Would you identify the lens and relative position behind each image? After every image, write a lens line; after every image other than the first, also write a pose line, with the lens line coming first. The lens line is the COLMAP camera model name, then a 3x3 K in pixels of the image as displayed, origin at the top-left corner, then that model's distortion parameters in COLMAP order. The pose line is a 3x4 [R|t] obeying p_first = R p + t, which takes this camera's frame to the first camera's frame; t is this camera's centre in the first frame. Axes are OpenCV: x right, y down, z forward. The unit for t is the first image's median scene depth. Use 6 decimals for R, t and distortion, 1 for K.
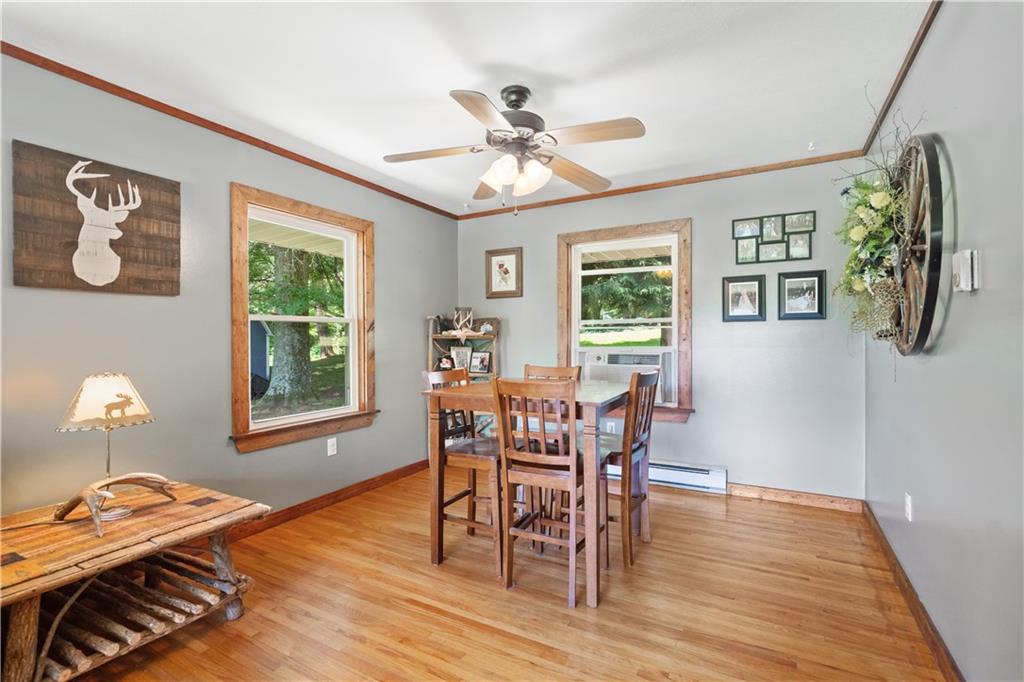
lens RADIAL K [[473.2, 0, 511.4], [0, 473.2, 340.0], [0, 0, 1]] dist [-0.001300, 0.000445]
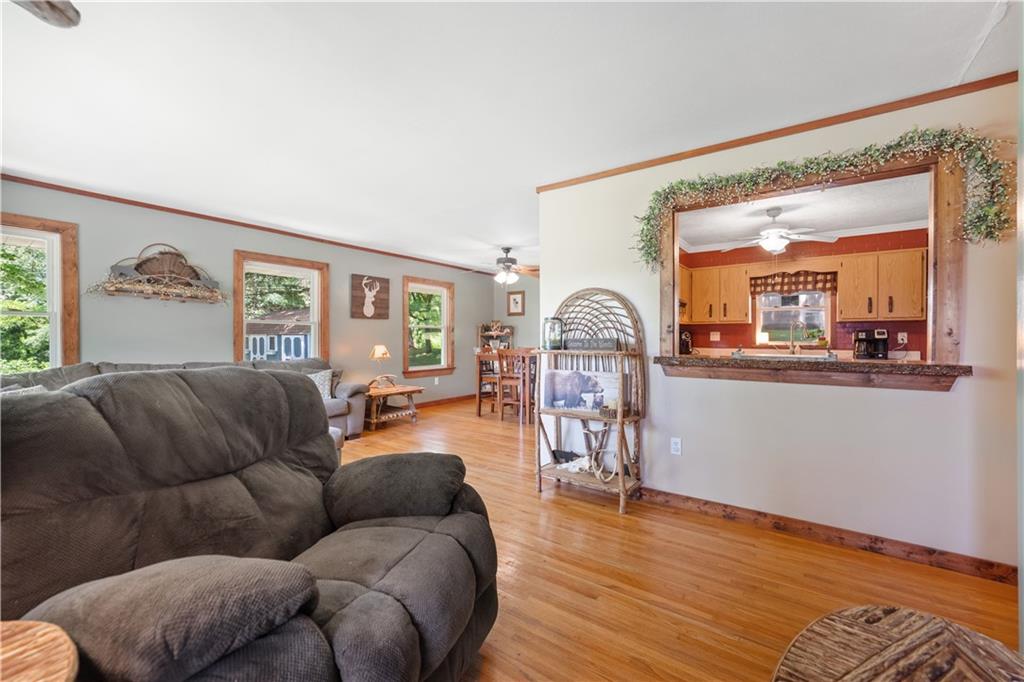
lens RADIAL K [[417.4, 0, 512.4], [0, 417.4, 340.3], [0, 0, 1]] dist [-0.009961, -0.000055]
pose [[0.993734, 0.012723, -0.111044, 0.222793], [-0.011881, 0.999895, 0.008240, 0.001513], [0.111138, -0.006869, 0.993781, -1.017271]]
